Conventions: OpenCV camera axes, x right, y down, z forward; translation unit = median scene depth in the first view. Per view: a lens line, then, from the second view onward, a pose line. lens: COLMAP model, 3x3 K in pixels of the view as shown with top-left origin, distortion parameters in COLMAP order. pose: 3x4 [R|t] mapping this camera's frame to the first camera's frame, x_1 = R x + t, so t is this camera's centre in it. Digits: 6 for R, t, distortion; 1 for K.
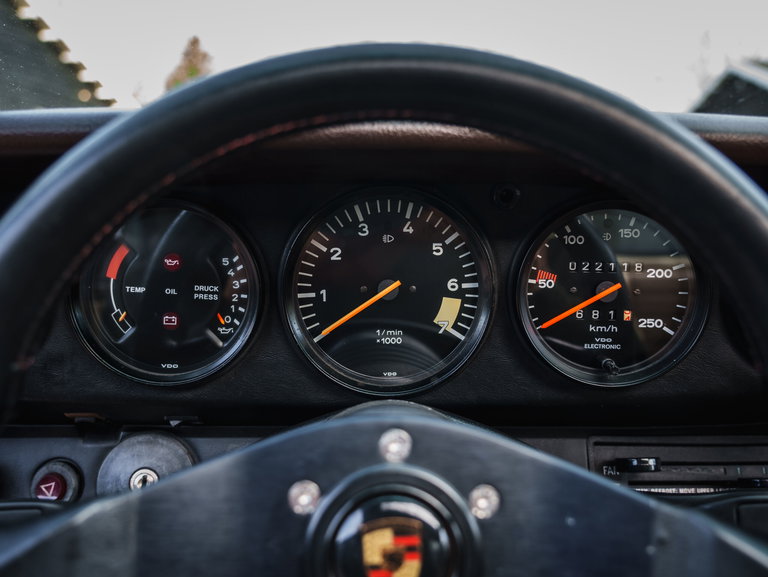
lens RADIAL K [[616.5, 0, 404.4], [0, 616.5, 292.8], [0, 0, 1]] dist [-0.019123, 0.005534]
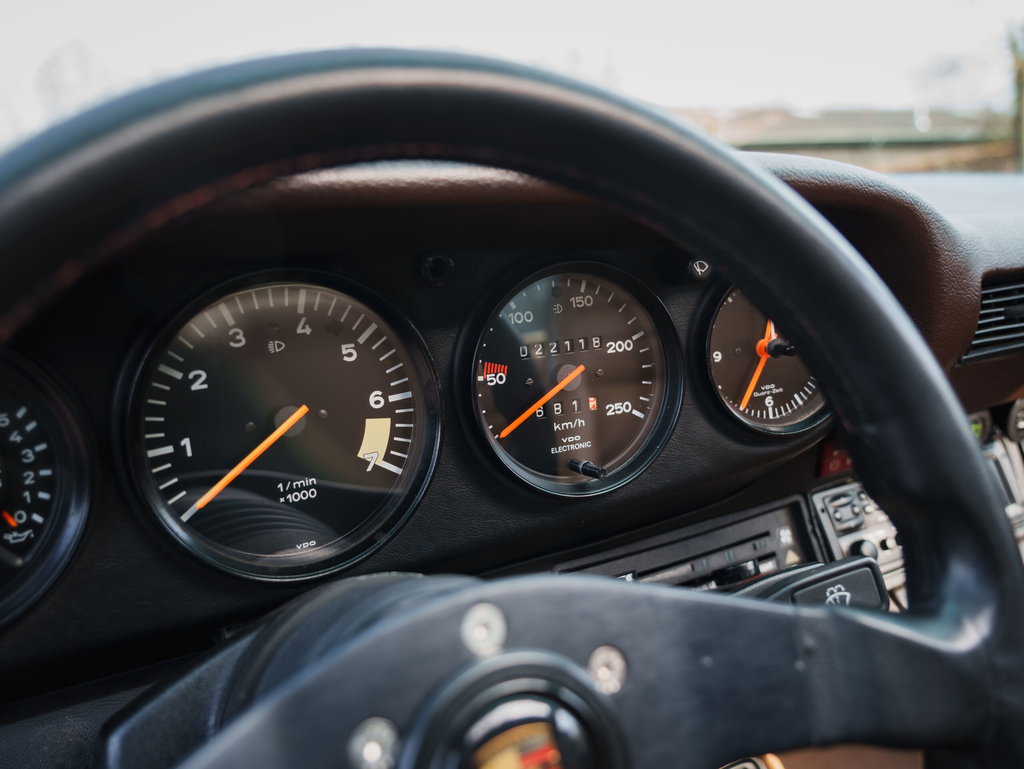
lens RADIAL K [[822.0, 0, 517.6], [0, 822.0, 386.3], [0, 0, 1]] dist [-0.019123, 0.005534]
pose [[0.879707, -0.147423, 0.452087, -0.205777], [0.158517, 0.987264, 0.013486, -0.015362], [-0.448318, 0.059800, 0.891872, 0.087525]]
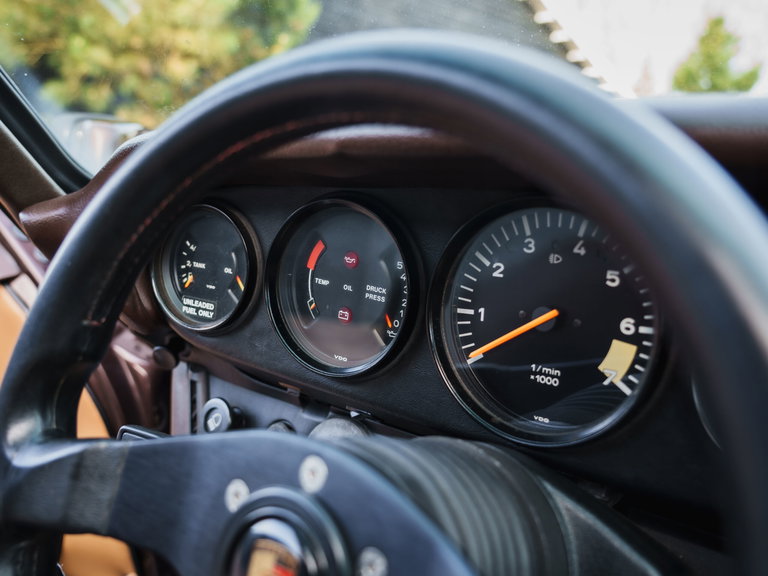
lens RADIAL K [[663.1, 0, 384.7], [0, 663.1, 287.8], [0, 0, 1]] dist [-0.032505, -0.000704]
pose [[0.760082, 0.126966, -0.637302, 0.375732], [-0.141331, 0.989550, 0.028583, -0.042003], [0.634271, 0.068345, 0.770084, 0.163967]]
